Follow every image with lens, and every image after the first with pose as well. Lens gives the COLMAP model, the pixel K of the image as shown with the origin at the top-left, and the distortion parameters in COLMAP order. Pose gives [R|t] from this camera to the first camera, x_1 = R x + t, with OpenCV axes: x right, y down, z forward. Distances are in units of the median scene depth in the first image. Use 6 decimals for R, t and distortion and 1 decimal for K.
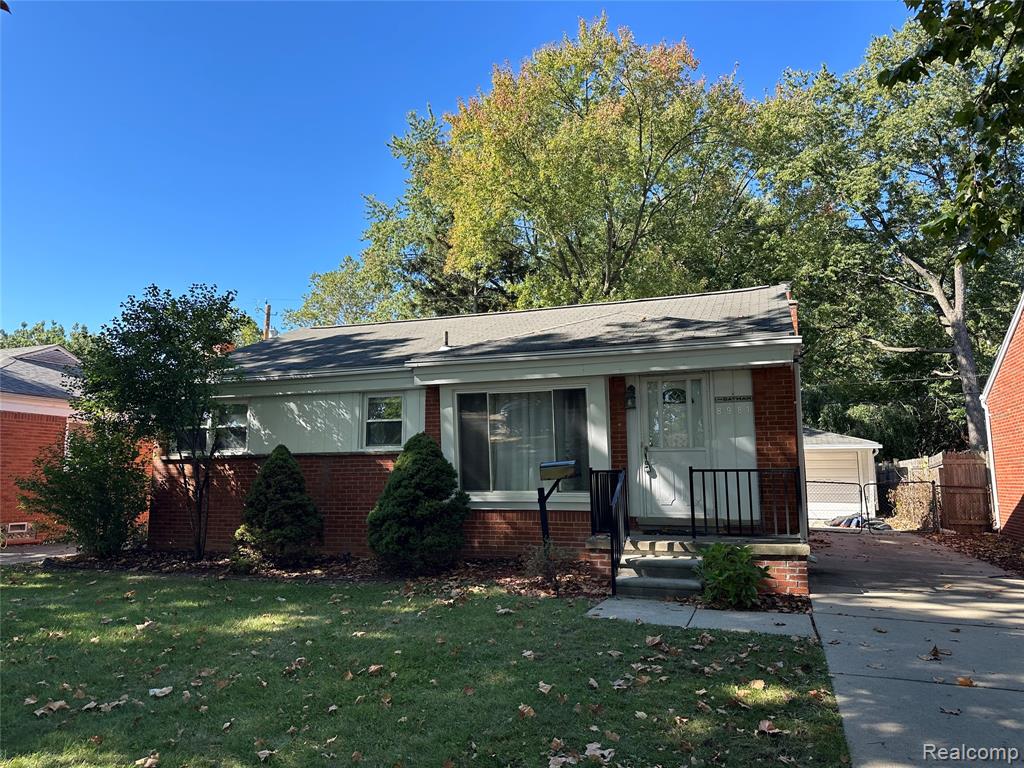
lens RADIAL K [[712.6, 0, 501.7], [0, 712.6, 380.1], [0, 0, 1]] dist [0.042565, -0.053801]
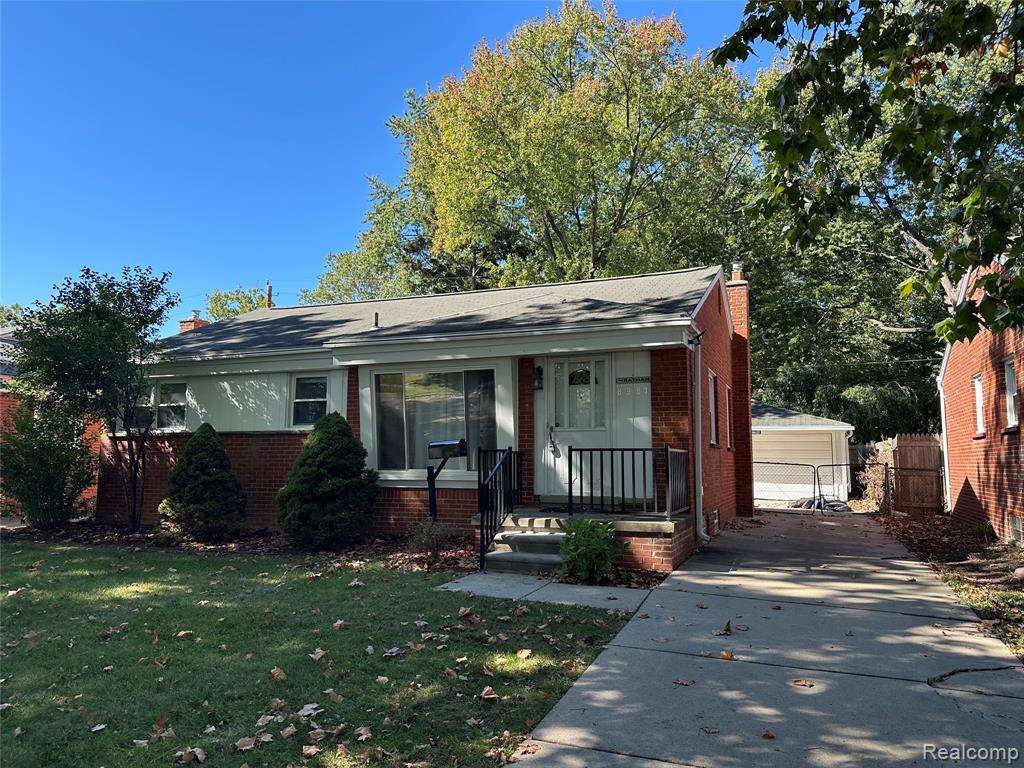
lens RADIAL K [[712.6, 0, 510.3], [0, 712.6, 387.6], [0, 0, 1]] dist [0.042565, -0.053801]
pose [[0.999222, 0.003190, -0.039319, 0.155802], [-0.001698, 0.999280, 0.037899, -0.000559], [0.039412, -0.037803, 0.998508, -0.011044]]
